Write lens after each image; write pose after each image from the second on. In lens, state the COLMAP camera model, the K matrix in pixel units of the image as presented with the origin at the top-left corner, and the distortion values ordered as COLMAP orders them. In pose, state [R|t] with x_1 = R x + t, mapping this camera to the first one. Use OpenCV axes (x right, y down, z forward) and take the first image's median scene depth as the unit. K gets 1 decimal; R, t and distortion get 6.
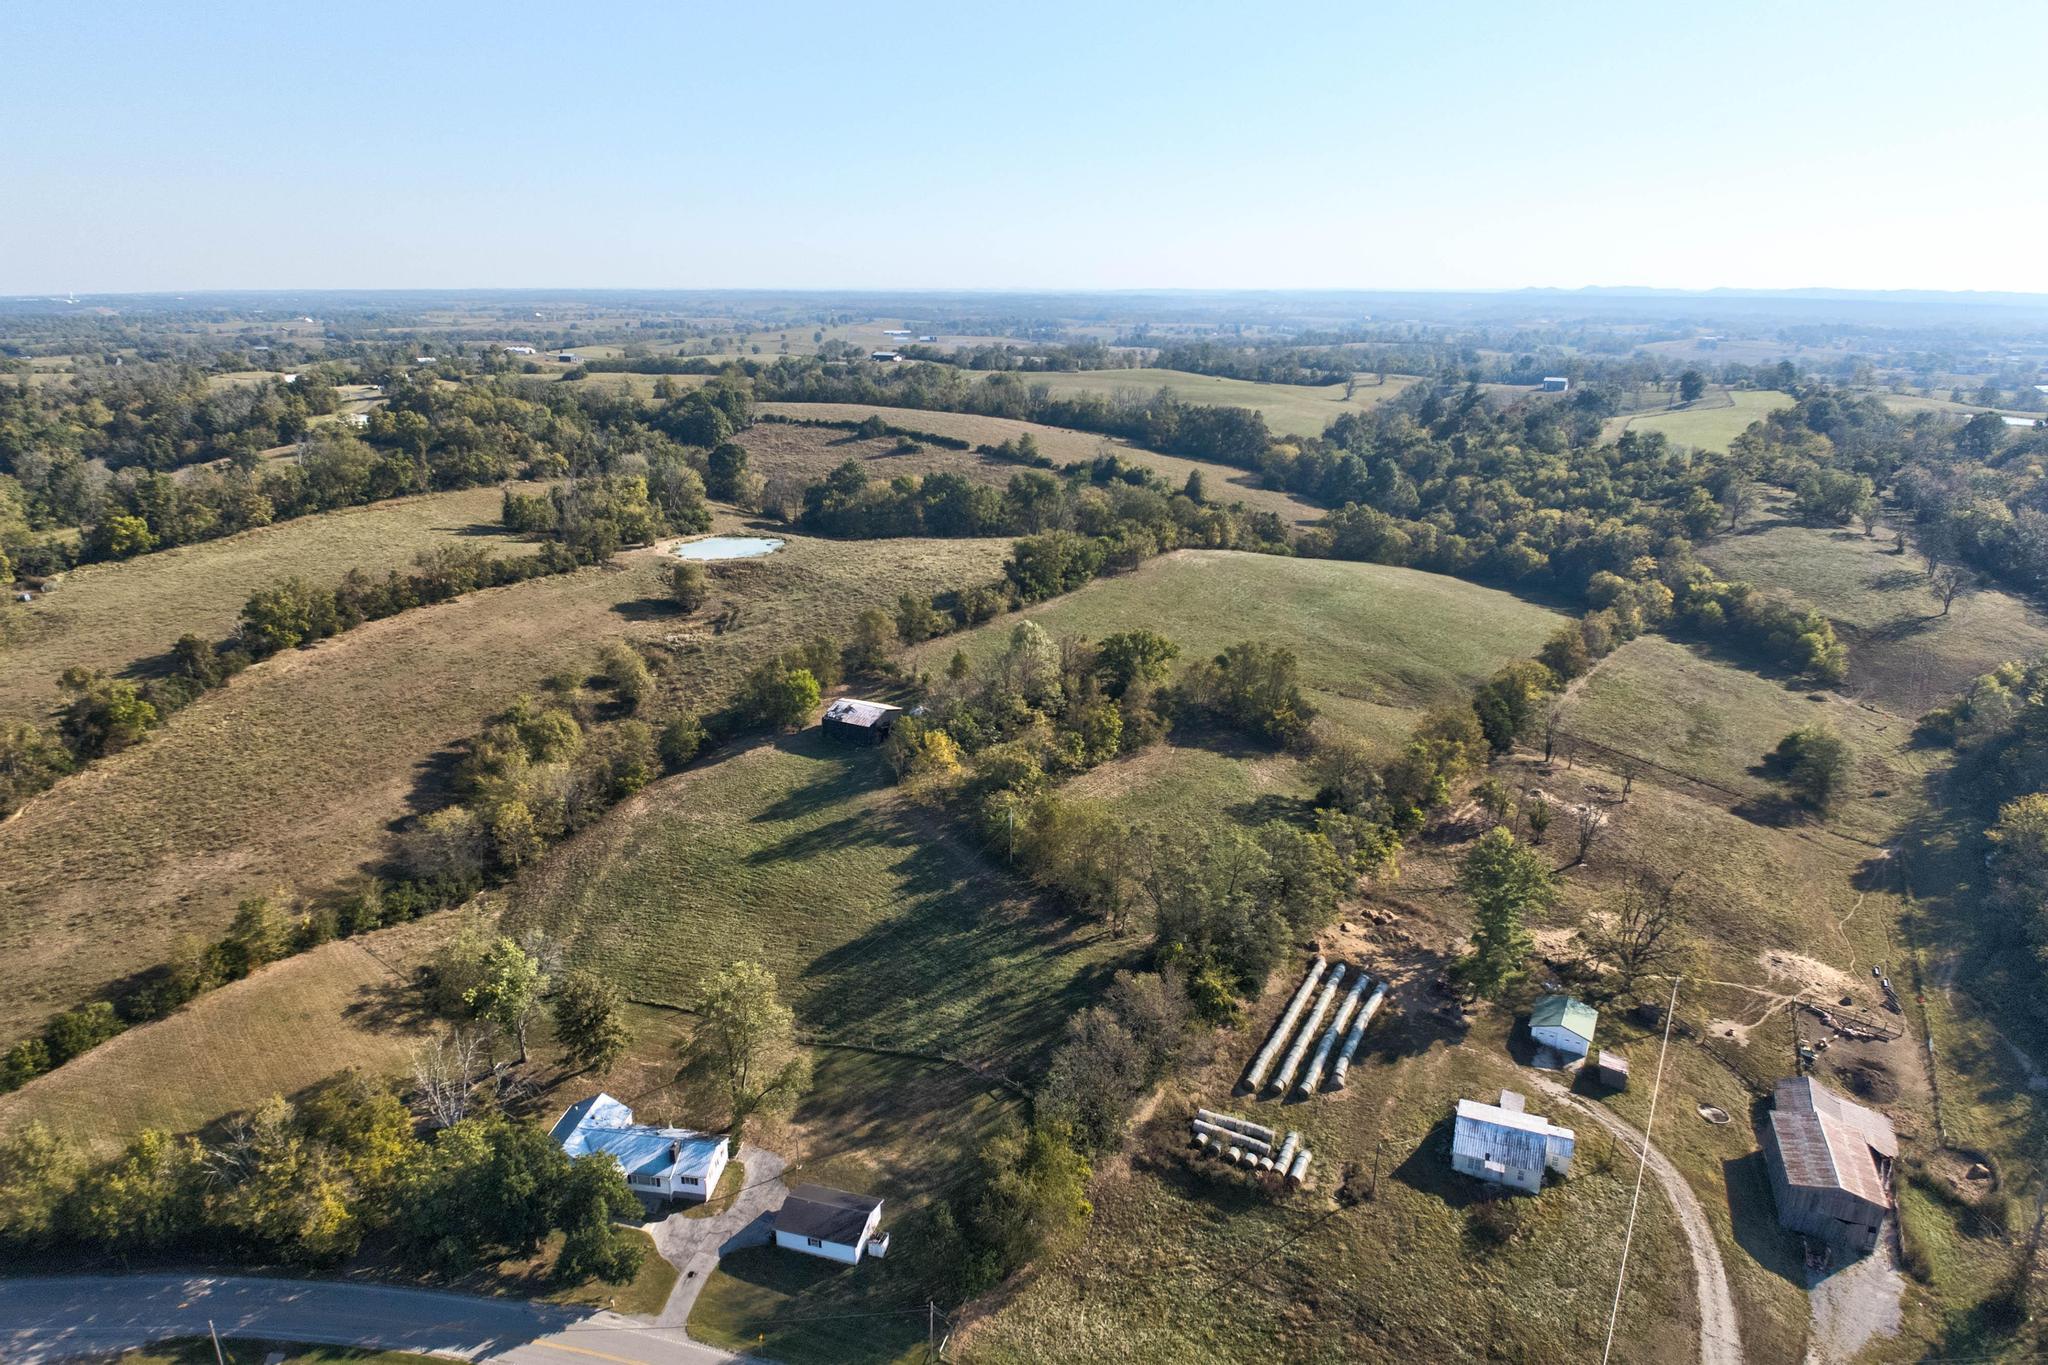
lens RADIAL K [[1256.8, 0, 1010.5], [0, 1256.8, 683.7], [0, 0, 1]] dist [-0.001463, -0.027488]
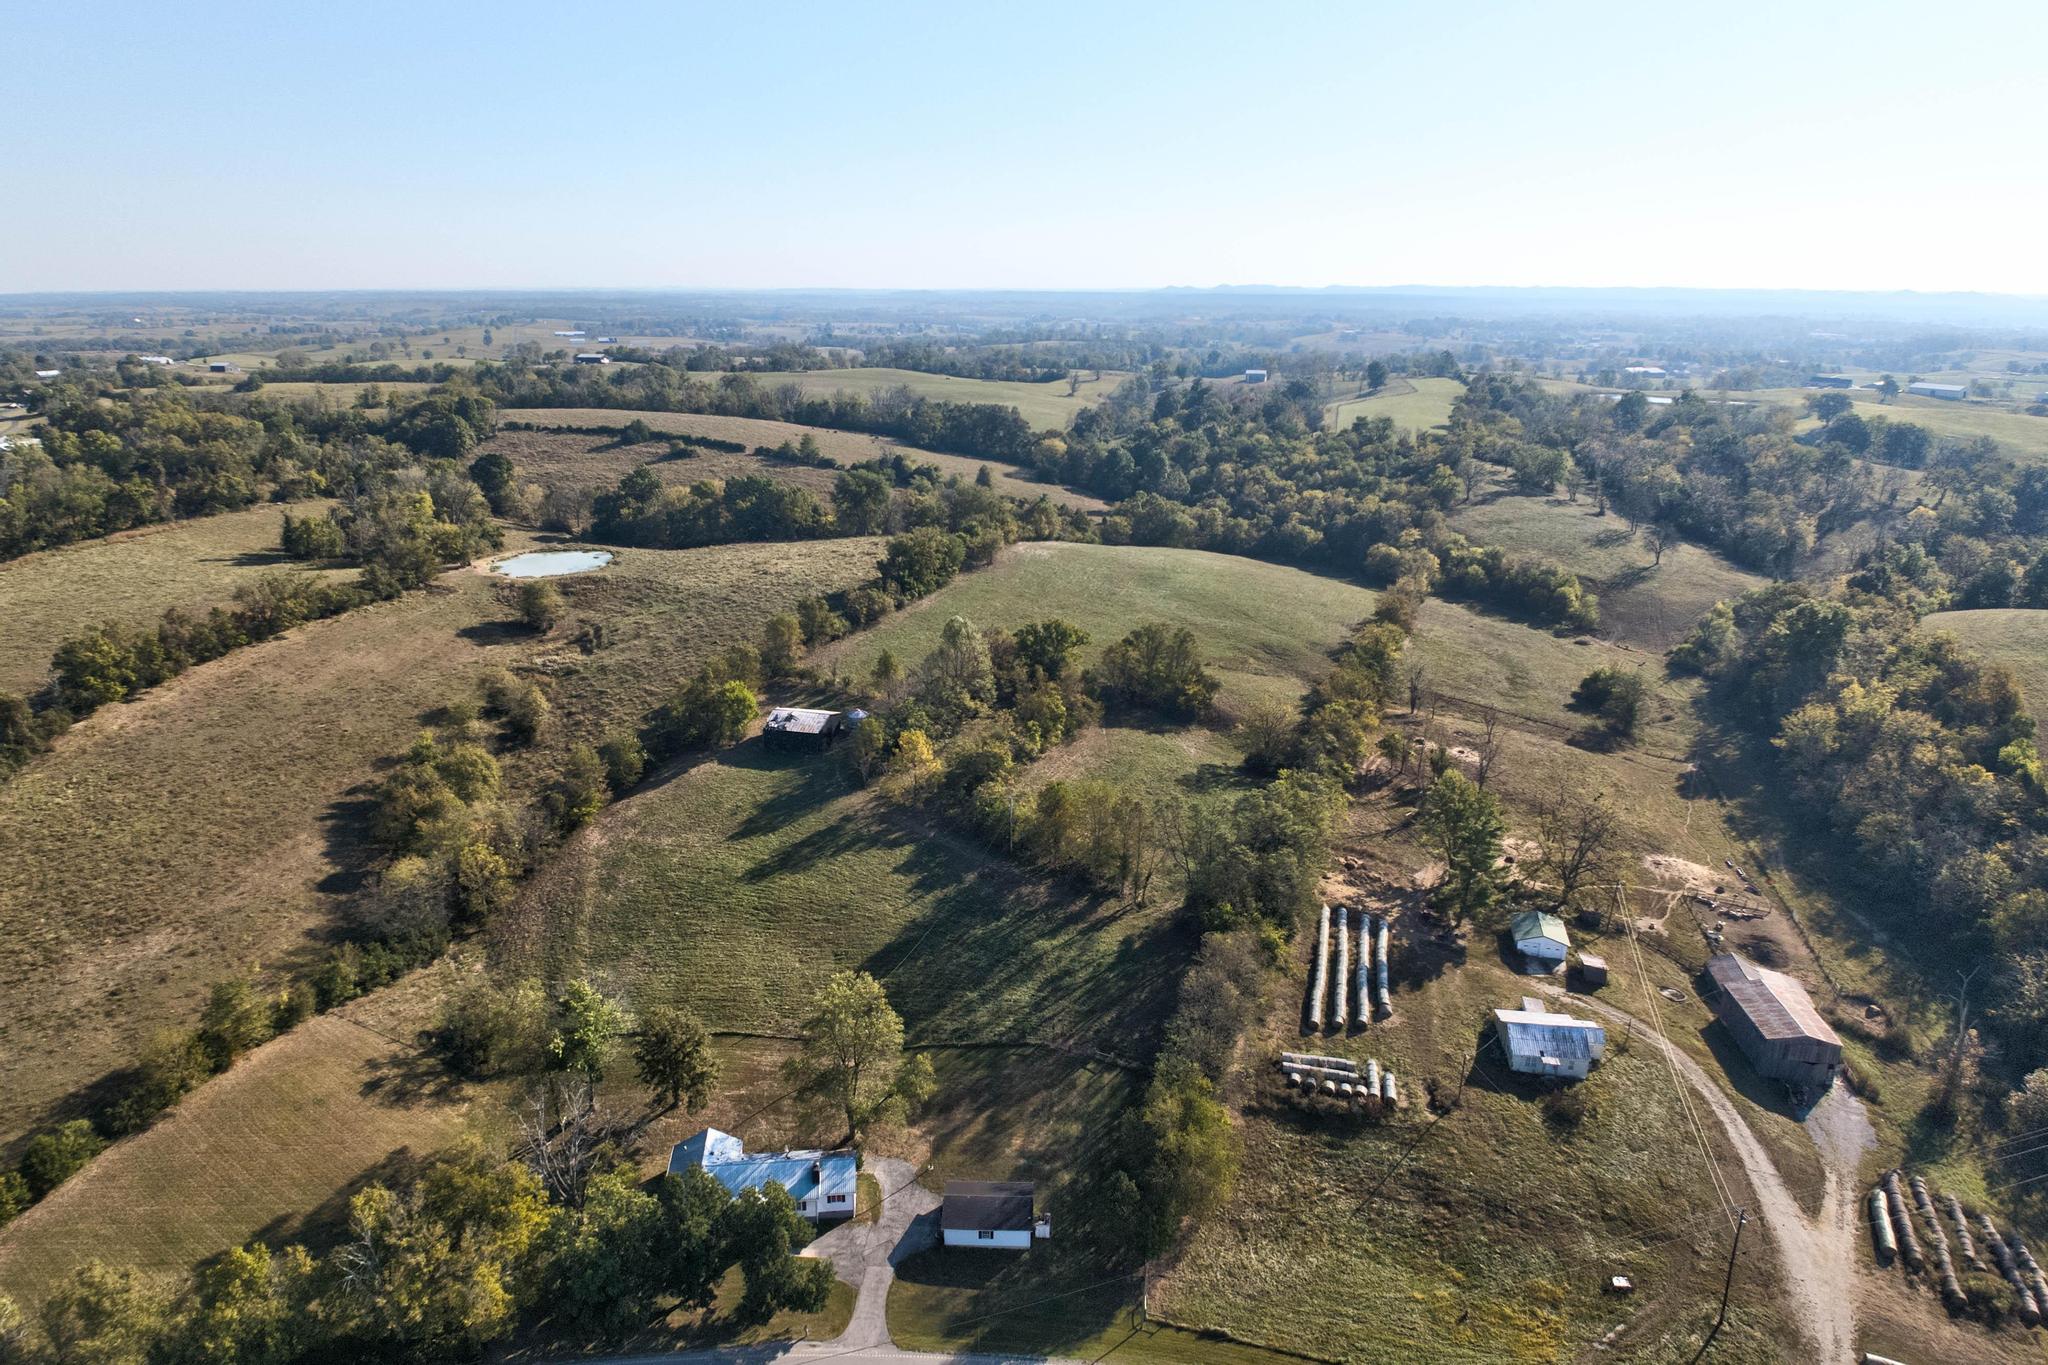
lens RADIAL K [[1256.8, 0, 1010.5], [0, 1256.8, 683.7], [0, 0, 1]] dist [-0.001463, -0.027488]
pose [[0.967041, -0.075863, 0.243056, -0.208808], [0.075733, 0.997079, 0.009893, -0.002690], [-0.243097, 0.008841, 0.969962, 0.007578]]
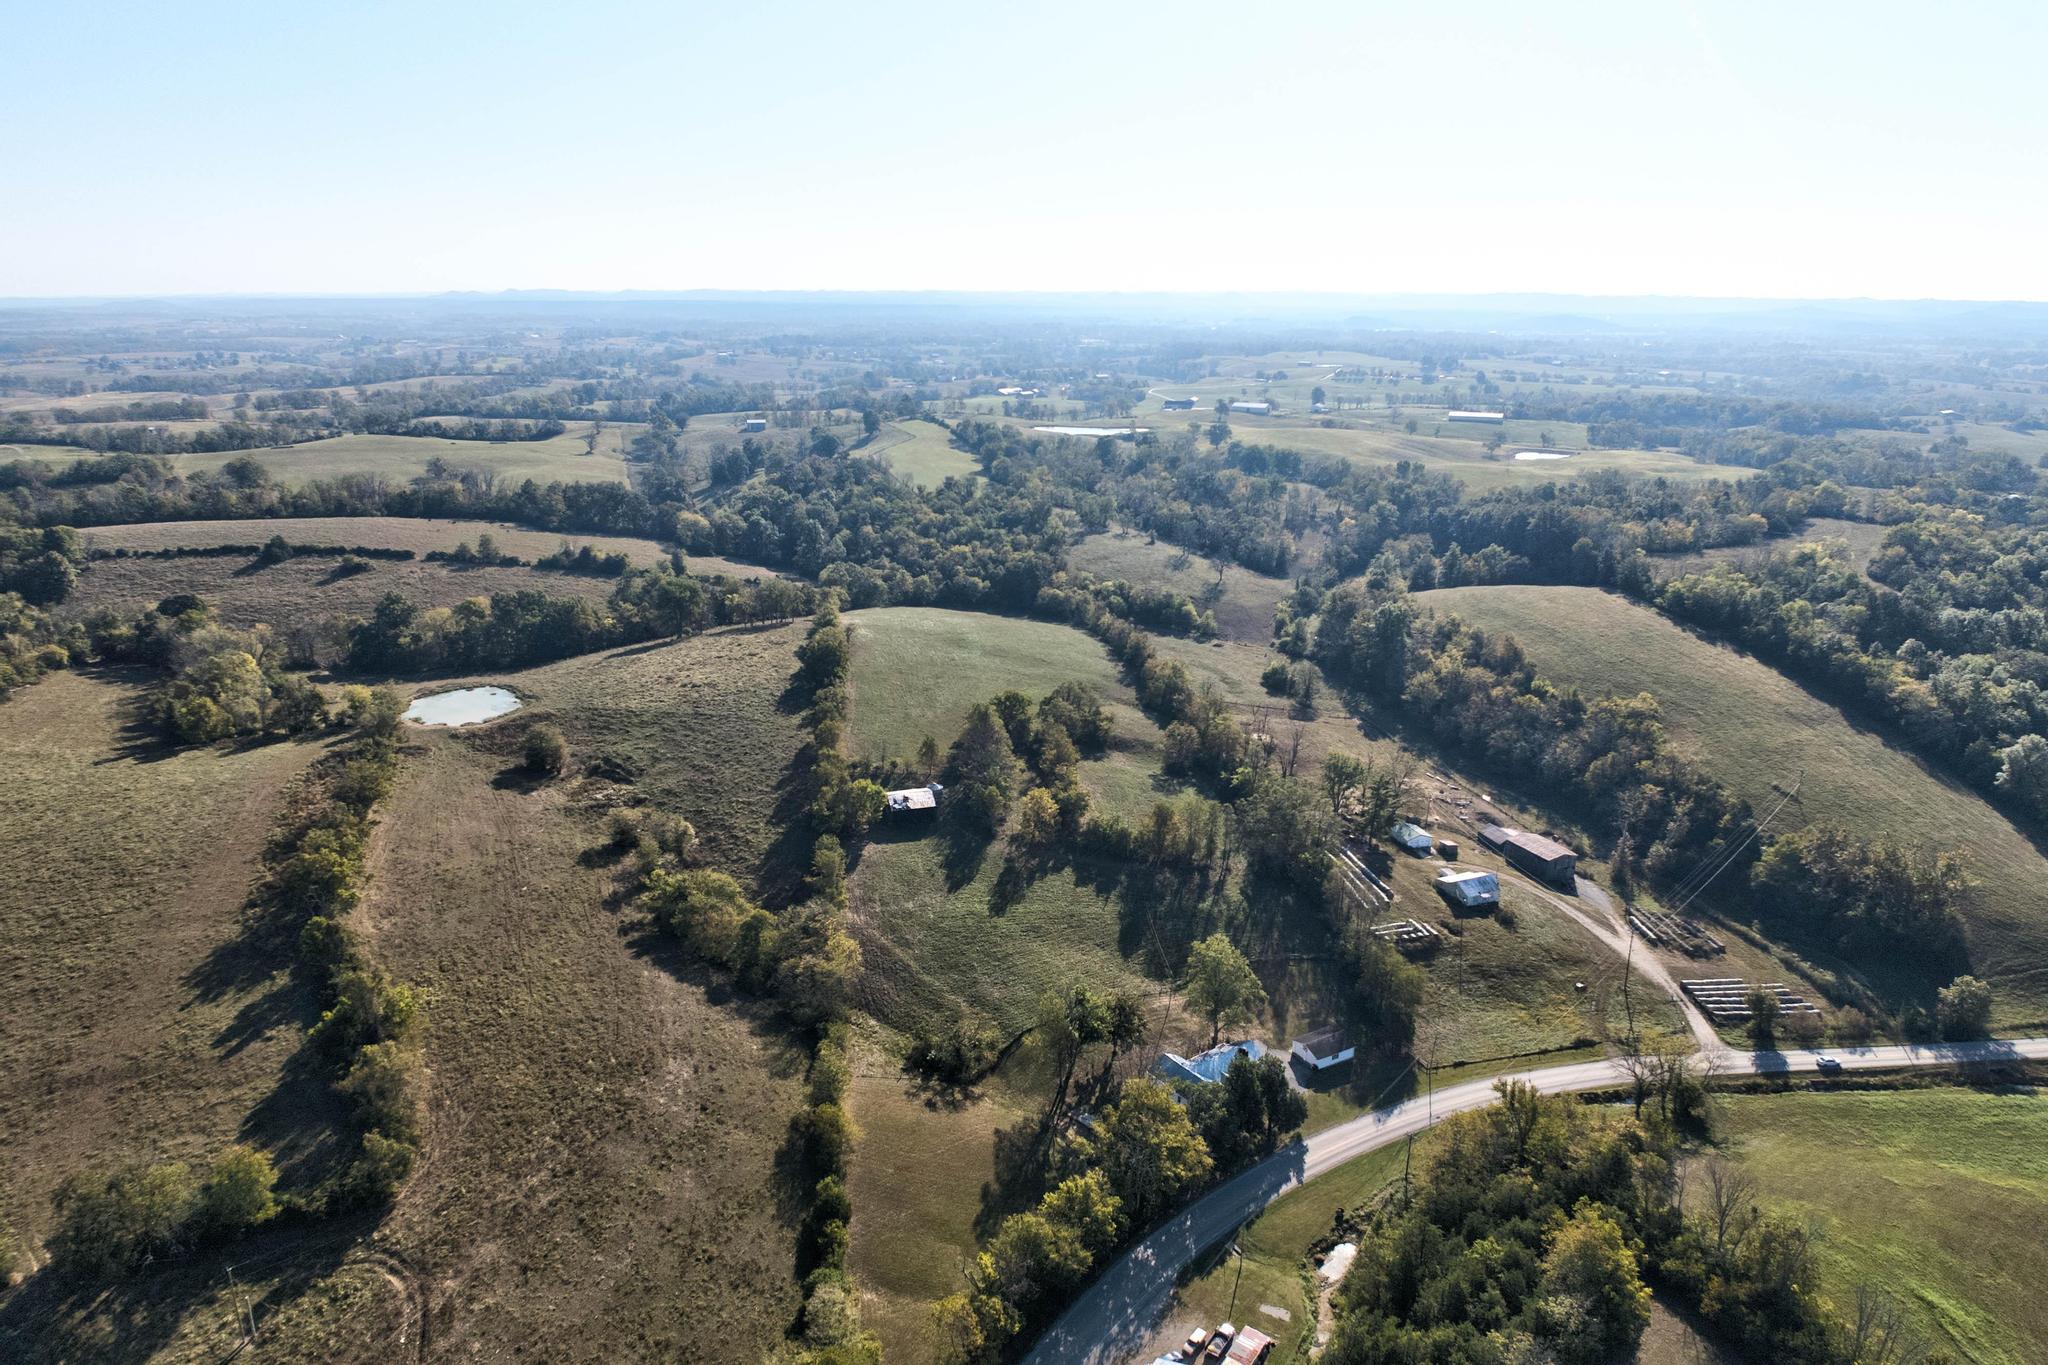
lens RADIAL K [[1255.4, 0, 1011.5], [0, 1255.4, 682.3], [0, 0, 1]] dist [0.018104, -0.063579]
pose [[0.705082, -0.209875, 0.677356, -0.940801], [0.211307, 0.973988, 0.081829, -0.186475], [-0.676911, 0.085434, 0.731090, -0.020517]]
